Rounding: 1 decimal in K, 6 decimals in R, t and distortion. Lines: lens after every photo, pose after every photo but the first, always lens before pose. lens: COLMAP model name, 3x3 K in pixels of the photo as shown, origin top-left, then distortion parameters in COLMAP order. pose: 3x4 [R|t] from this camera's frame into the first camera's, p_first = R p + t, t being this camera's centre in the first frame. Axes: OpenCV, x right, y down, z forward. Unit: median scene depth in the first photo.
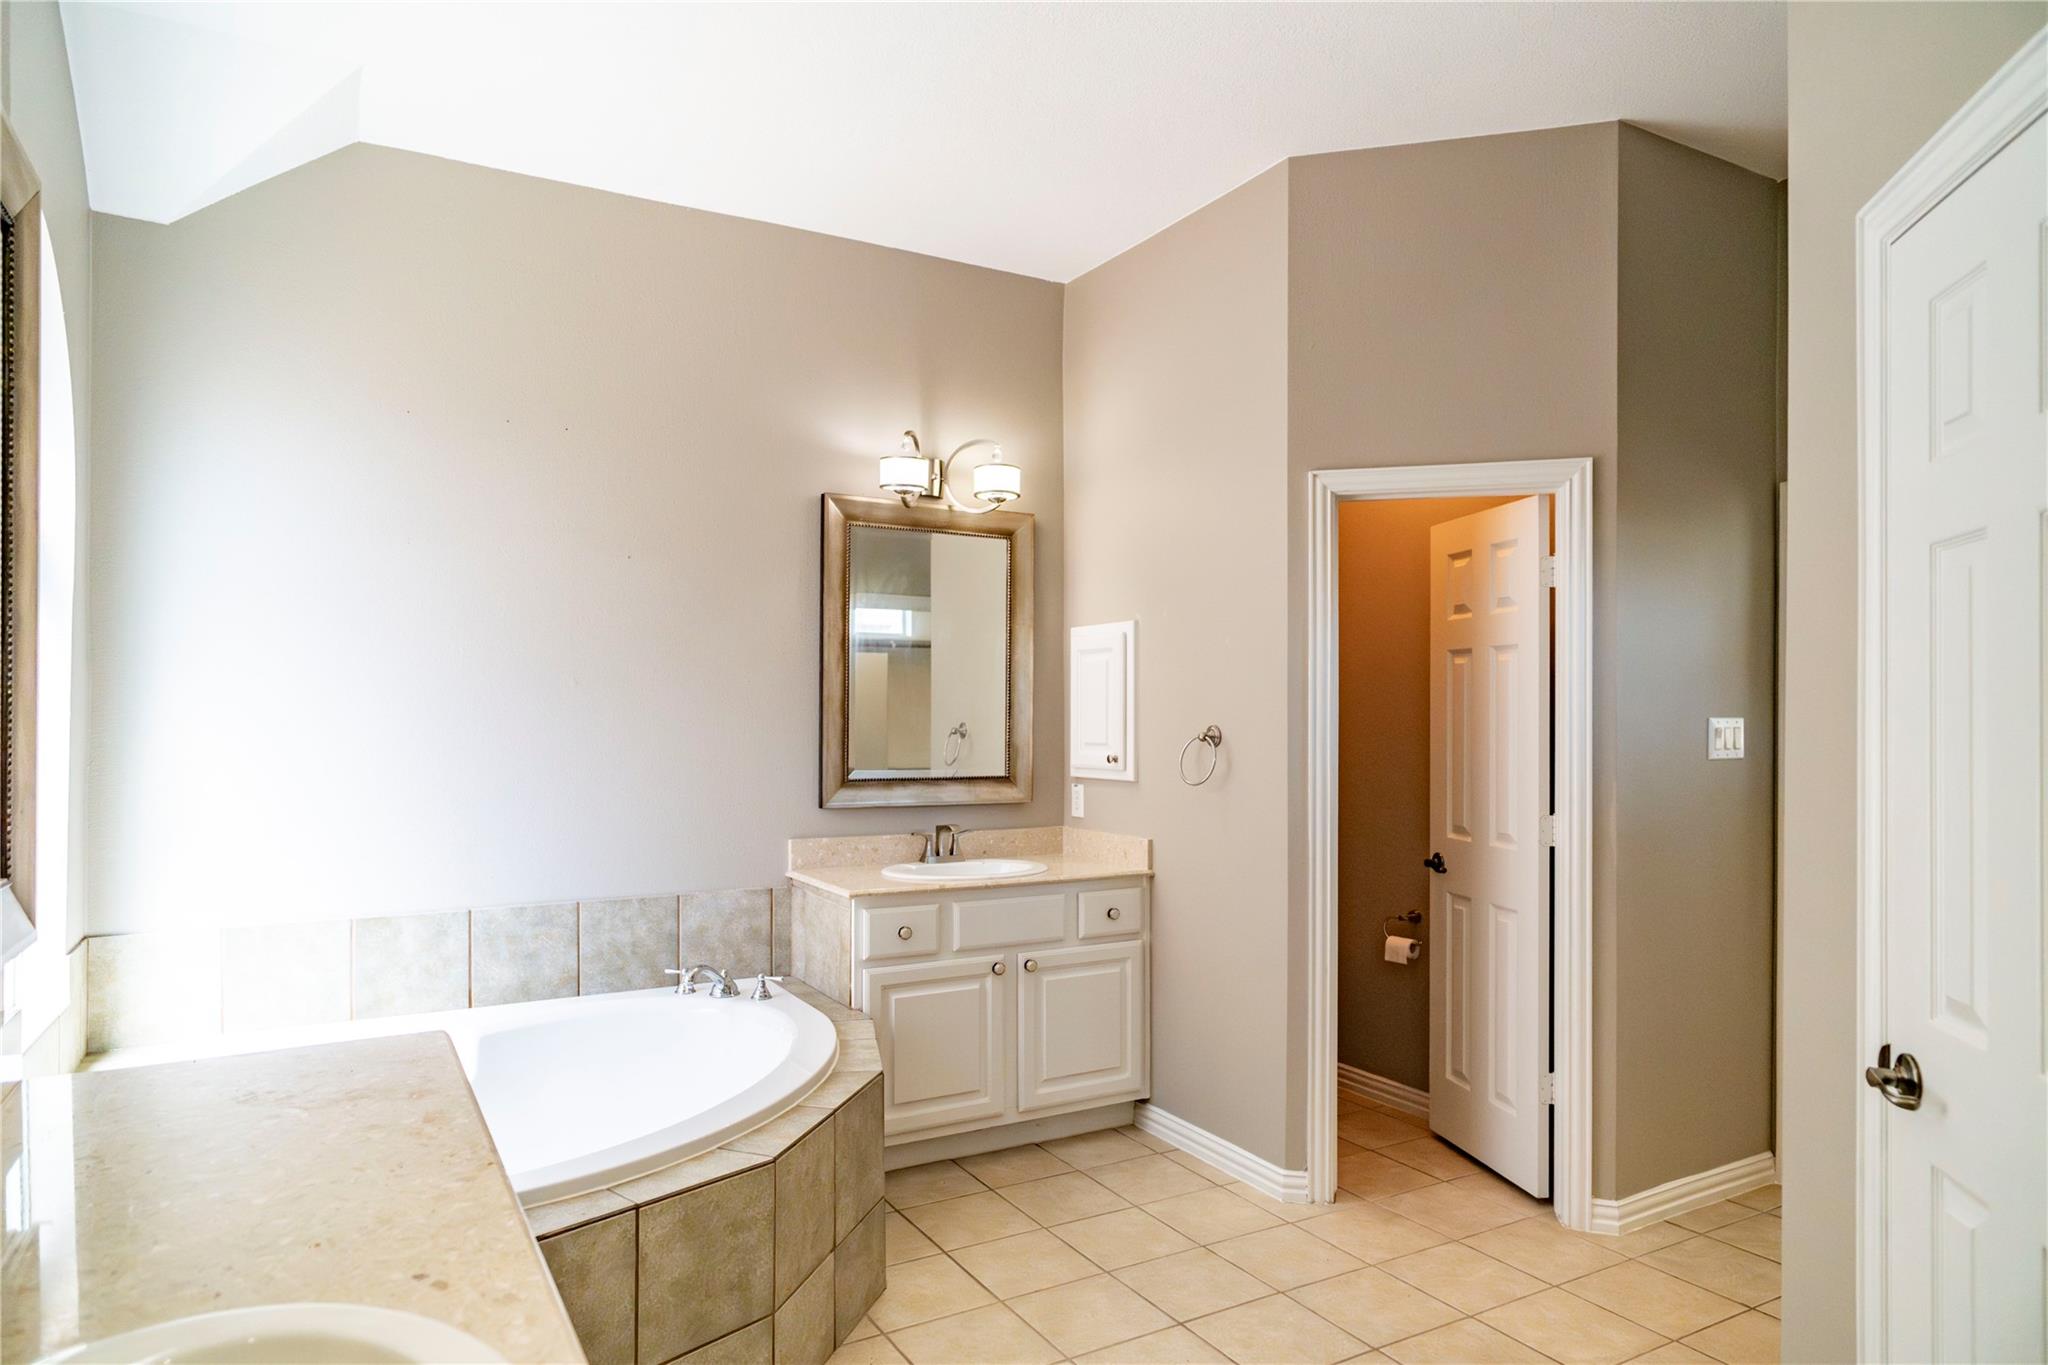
lens RADIAL K [[1200.6, 0, 1030.5], [0, 1200.6, 727.6], [0, 0, 1]] dist [-0.003455, 0.000833]
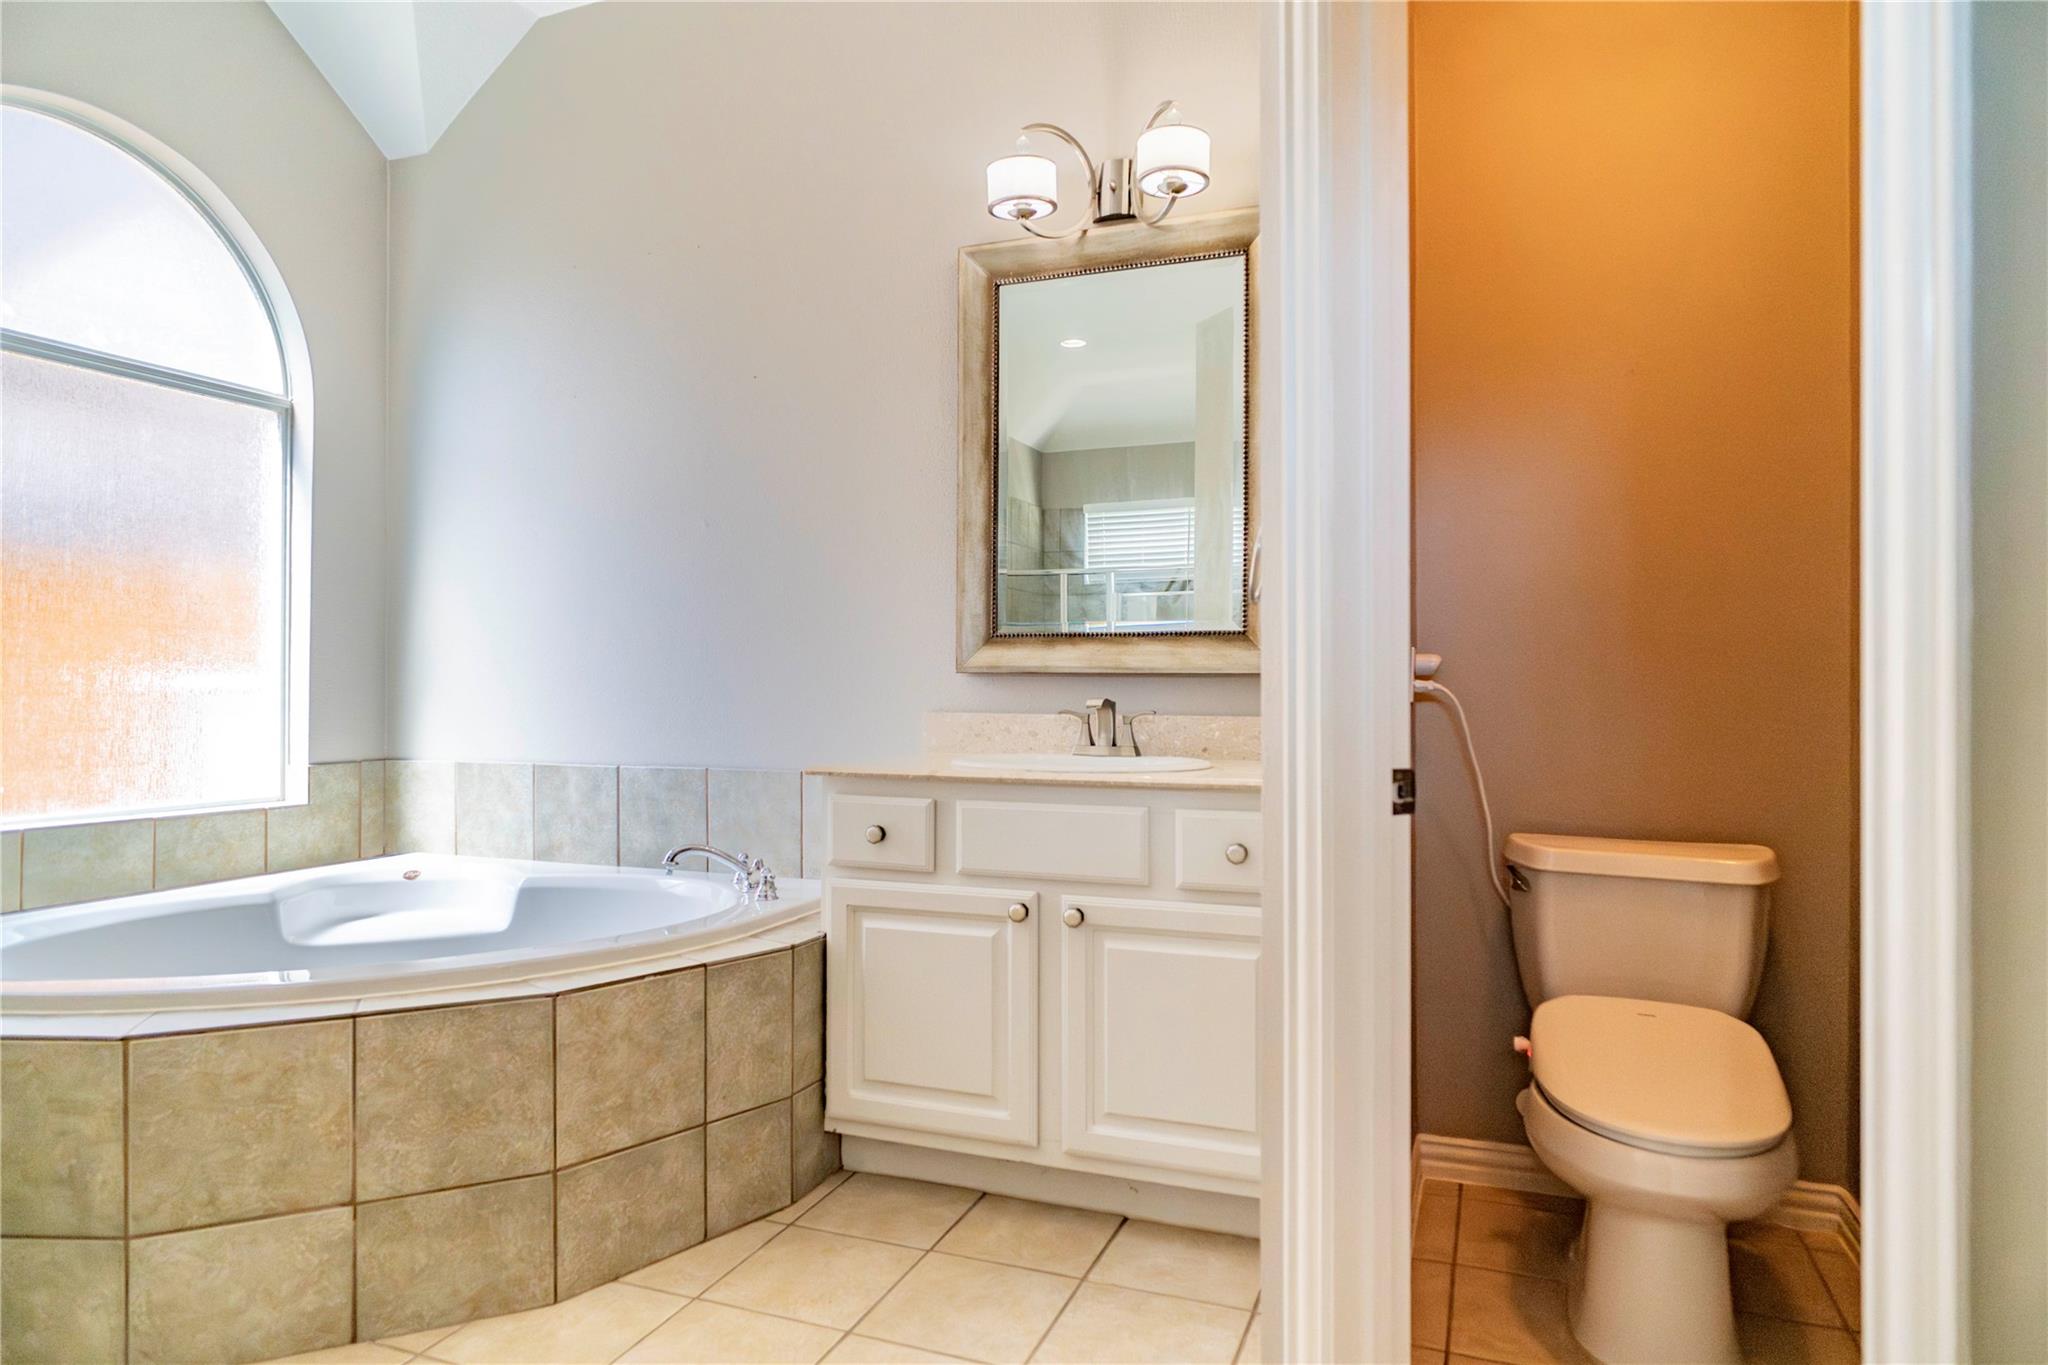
lens RADIAL K [[1224.5, 0, 1018.8], [0, 1224.5, 678.6], [0, 0, 1]] dist [-0.003046, 0.000609]
pose [[0.630281, -0.004602, -0.776354, 0.471137], [-0.004828, 0.999940, -0.009847, 0.084462], [0.776352, 0.009954, 0.630221, 0.591846]]
